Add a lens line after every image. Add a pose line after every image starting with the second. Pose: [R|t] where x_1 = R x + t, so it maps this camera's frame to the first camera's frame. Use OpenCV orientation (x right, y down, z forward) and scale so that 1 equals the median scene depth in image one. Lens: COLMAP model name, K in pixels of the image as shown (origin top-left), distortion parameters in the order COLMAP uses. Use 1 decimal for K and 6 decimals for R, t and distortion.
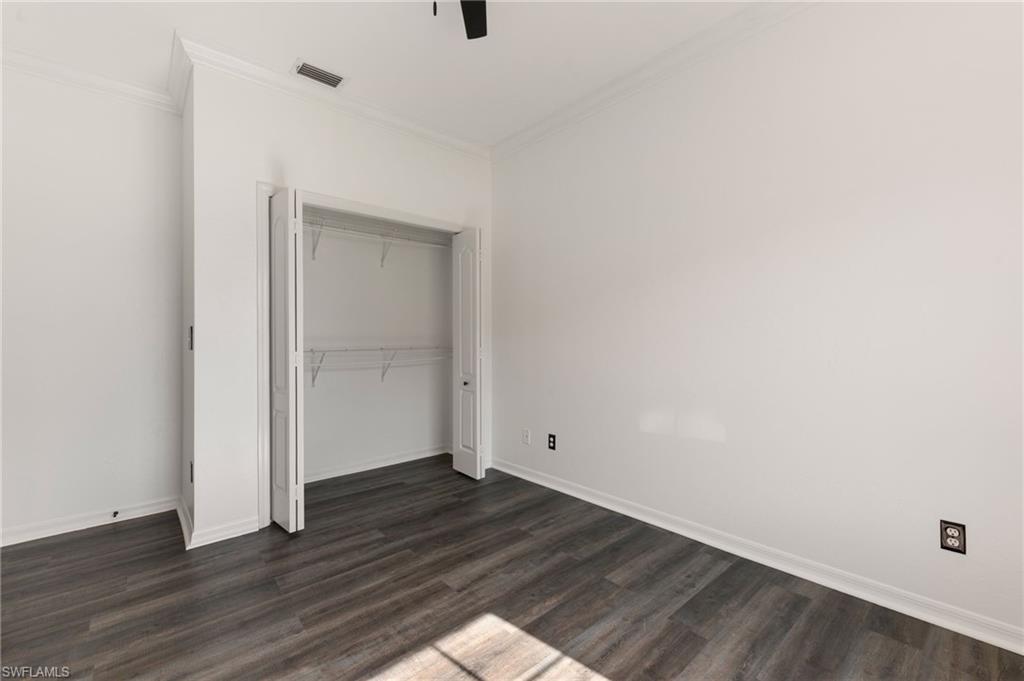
lens RADIAL K [[430.3, 0, 522.6], [0, 430.3, 332.5], [0, 0, 1]] dist [-0.001351, -0.000104]
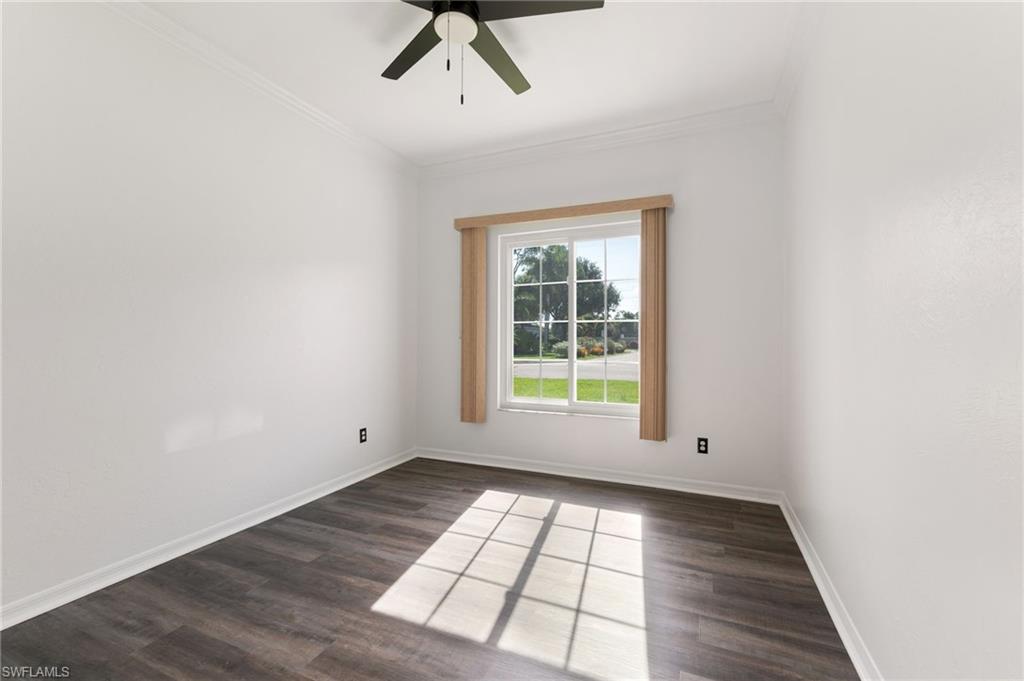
lens RADIAL K [[419.7, 0, 511.0], [0, 419.7, 333.7], [0, 0, 1]] dist [0.000107, 0.000118]
pose [[-0.399612, 0.019968, 0.916467, -1.042197], [-0.007172, 0.999664, -0.024908, 0.011579], [-0.916656, -0.016527, -0.399335, 0.997838]]
